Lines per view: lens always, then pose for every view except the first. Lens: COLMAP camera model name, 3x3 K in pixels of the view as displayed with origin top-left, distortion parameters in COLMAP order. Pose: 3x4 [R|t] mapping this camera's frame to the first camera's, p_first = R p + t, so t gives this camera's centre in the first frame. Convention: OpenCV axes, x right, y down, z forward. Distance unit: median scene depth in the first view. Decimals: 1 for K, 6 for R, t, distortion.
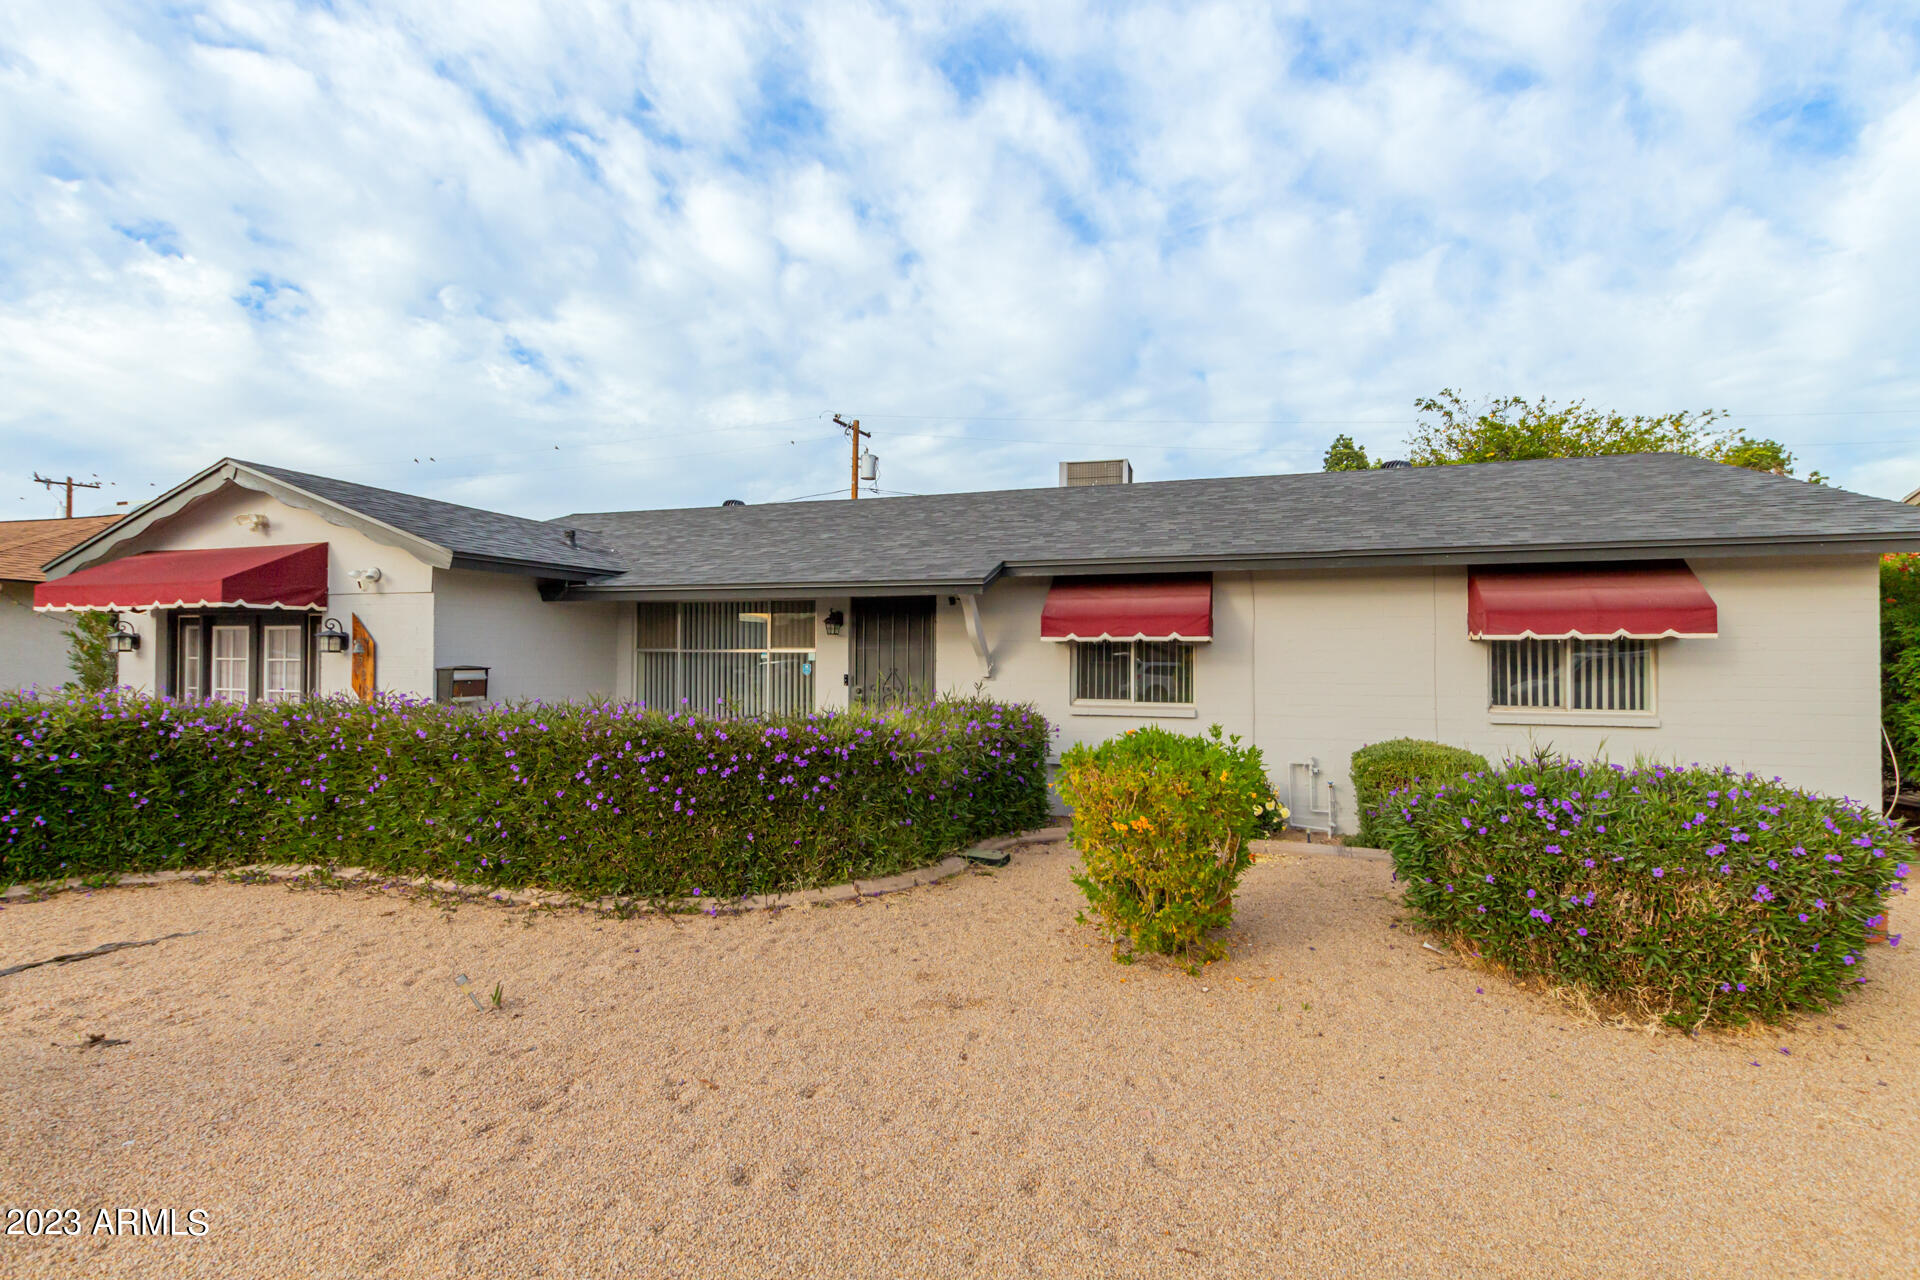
lens RADIAL K [[879.4, 0, 965.7], [0, 879.4, 639.7], [0, 0, 1]] dist [0.009655, -0.001305]
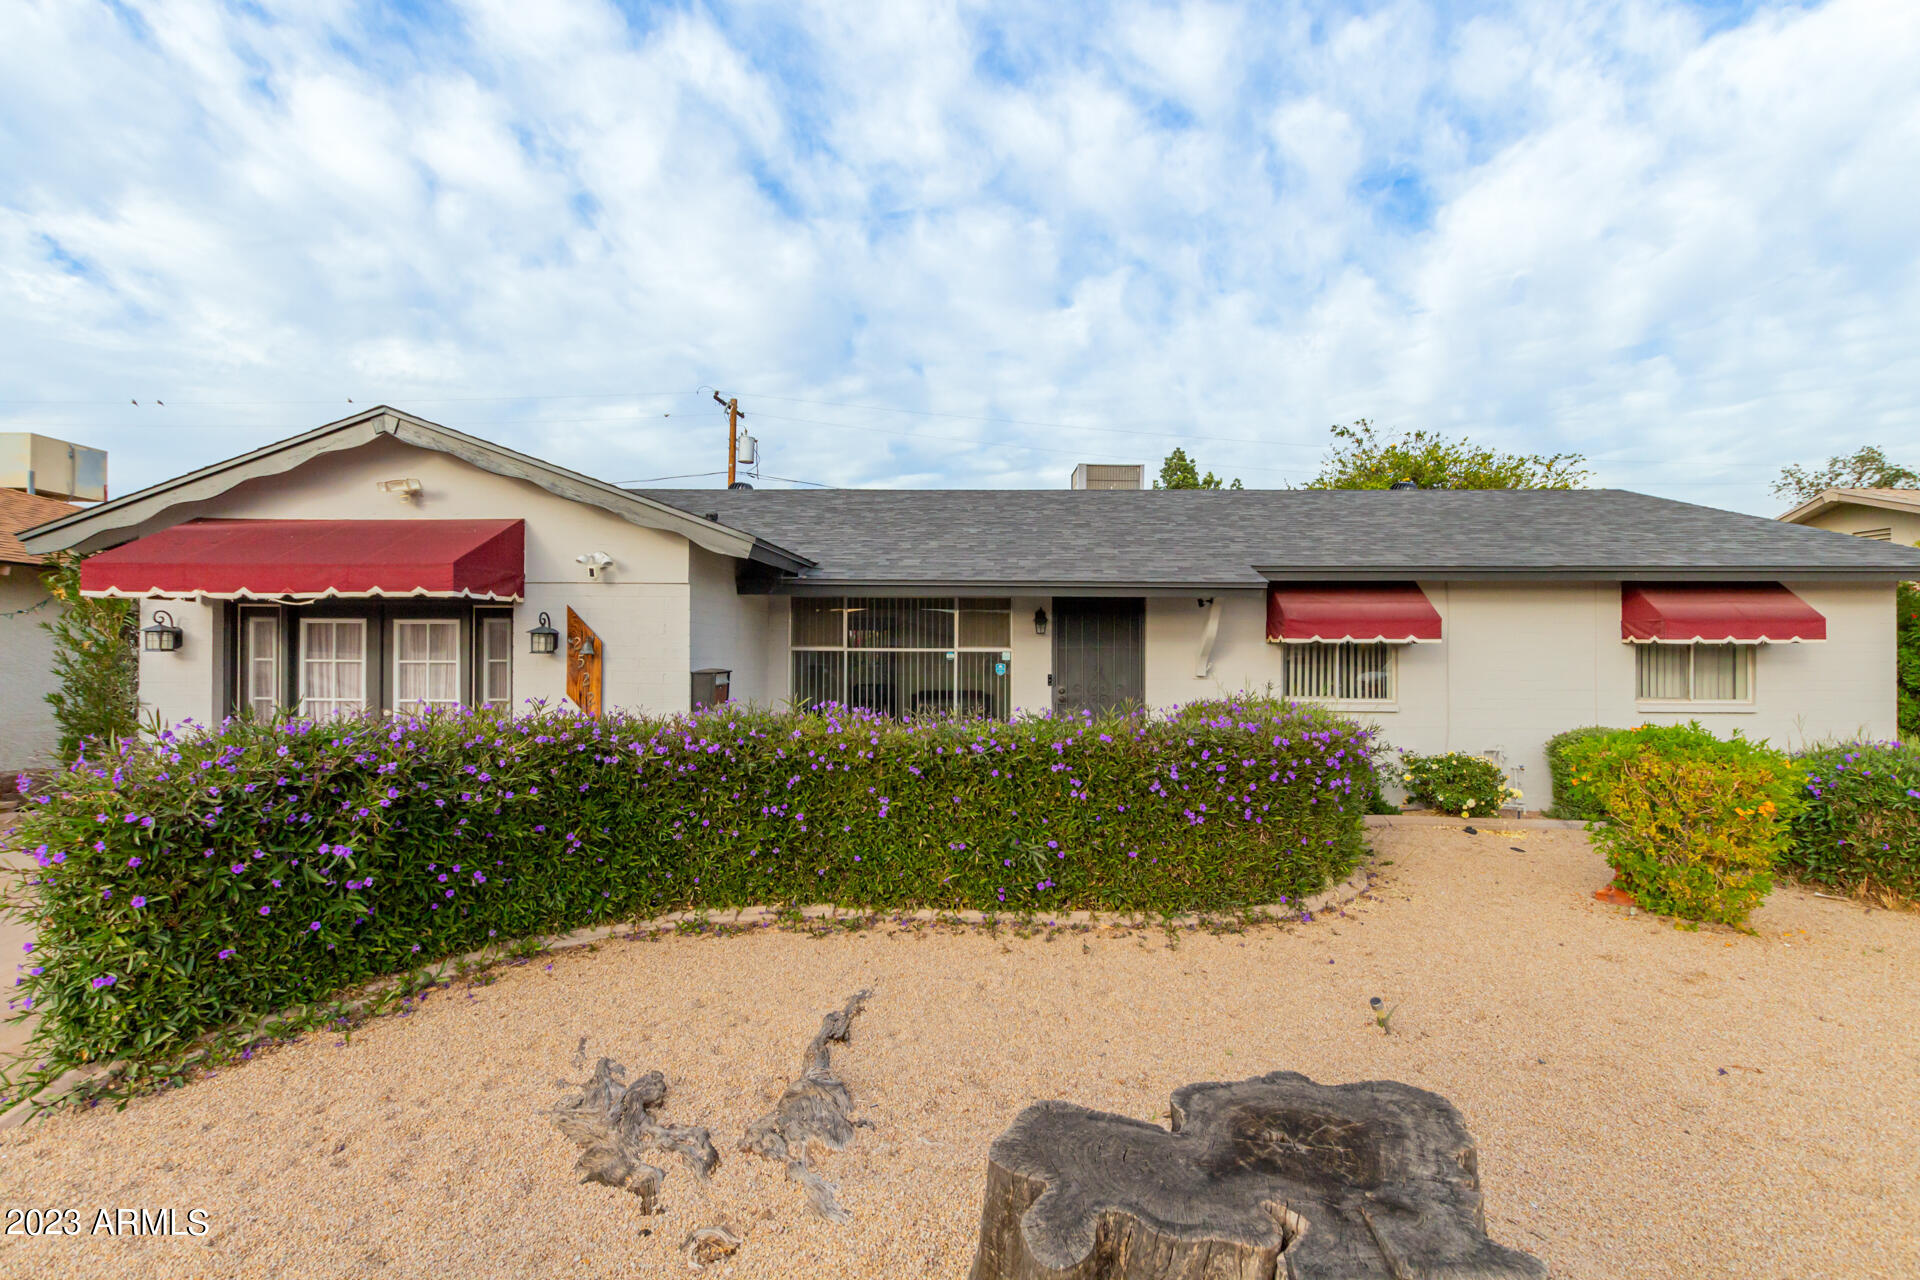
lens RADIAL K [[879.4, 0, 971.7], [0, 879.4, 644.3], [0, 0, 1]] dist [0.009655, -0.001305]
pose [[0.956640, 0.002332, 0.291263, -0.533973], [-0.006459, 0.999892, 0.013206, -0.007138], [-0.291201, -0.014515, 0.956552, 0.089086]]
